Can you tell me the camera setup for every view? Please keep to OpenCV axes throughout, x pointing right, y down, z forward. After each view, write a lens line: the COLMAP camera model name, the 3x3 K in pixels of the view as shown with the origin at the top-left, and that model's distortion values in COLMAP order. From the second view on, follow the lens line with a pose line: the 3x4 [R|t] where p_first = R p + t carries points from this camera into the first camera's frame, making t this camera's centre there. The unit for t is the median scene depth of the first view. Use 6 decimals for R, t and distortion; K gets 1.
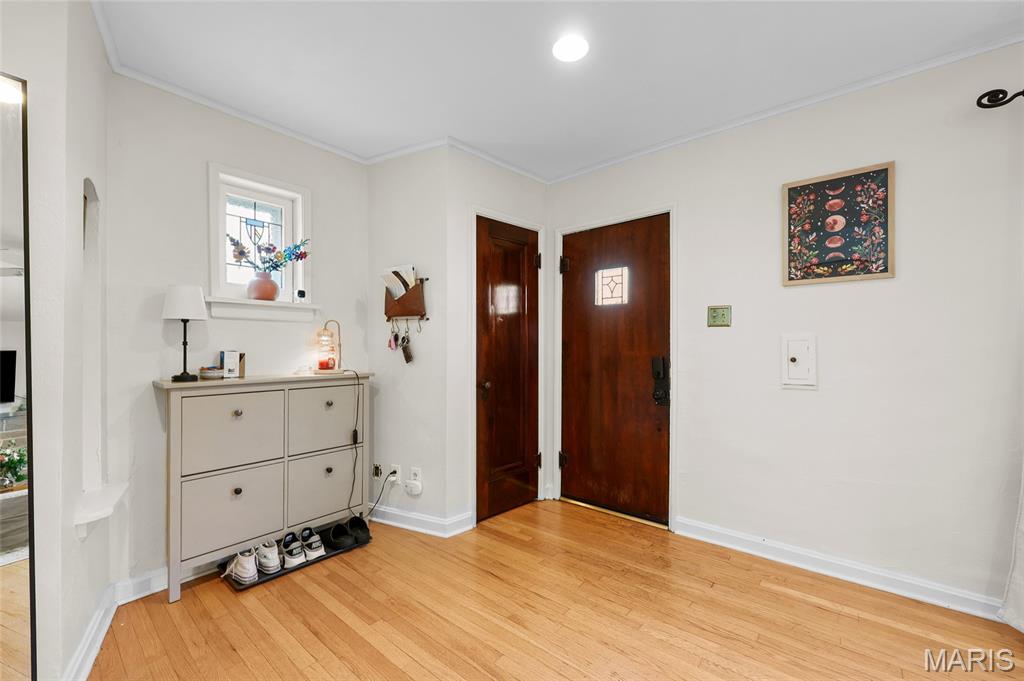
lens RADIAL K [[428.5, 0, 509.9], [0, 428.5, 343.0], [0, 0, 1]] dist [0.008104, -0.000024]
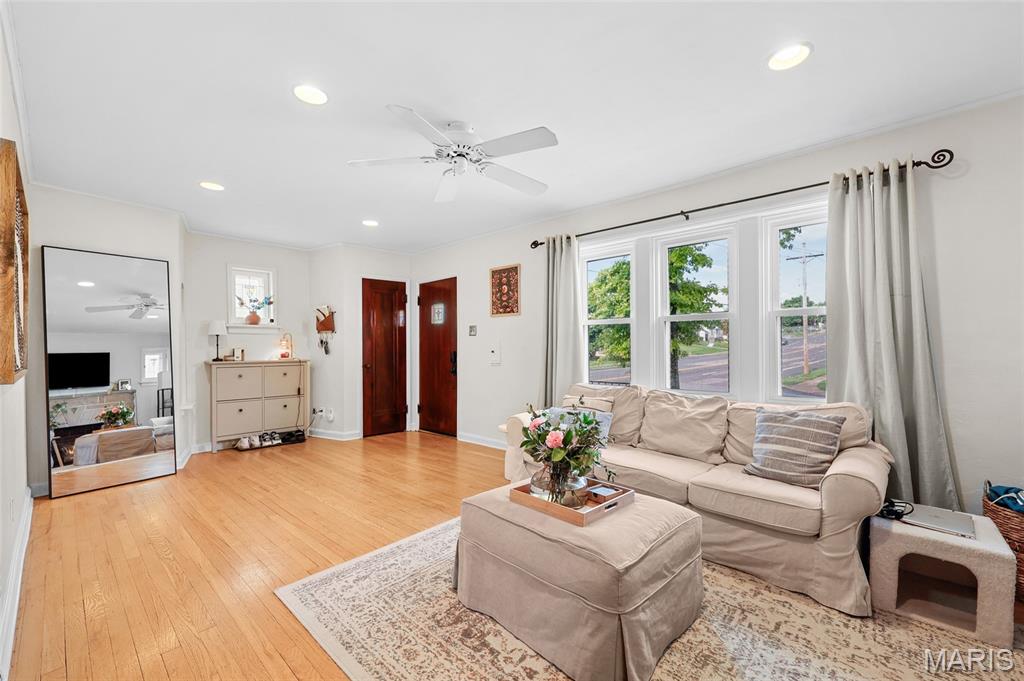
lens RADIAL K [[428.5, 0, 507.4], [0, 428.5, 348.1], [0, 0, 1]] dist [0.008104, -0.000024]
pose [[0.998584, -0.002683, -0.053135, 0.748657], [0.003167, 0.999954, 0.009032, 0.001980], [0.053109, -0.009188, 0.998546, -0.992769]]
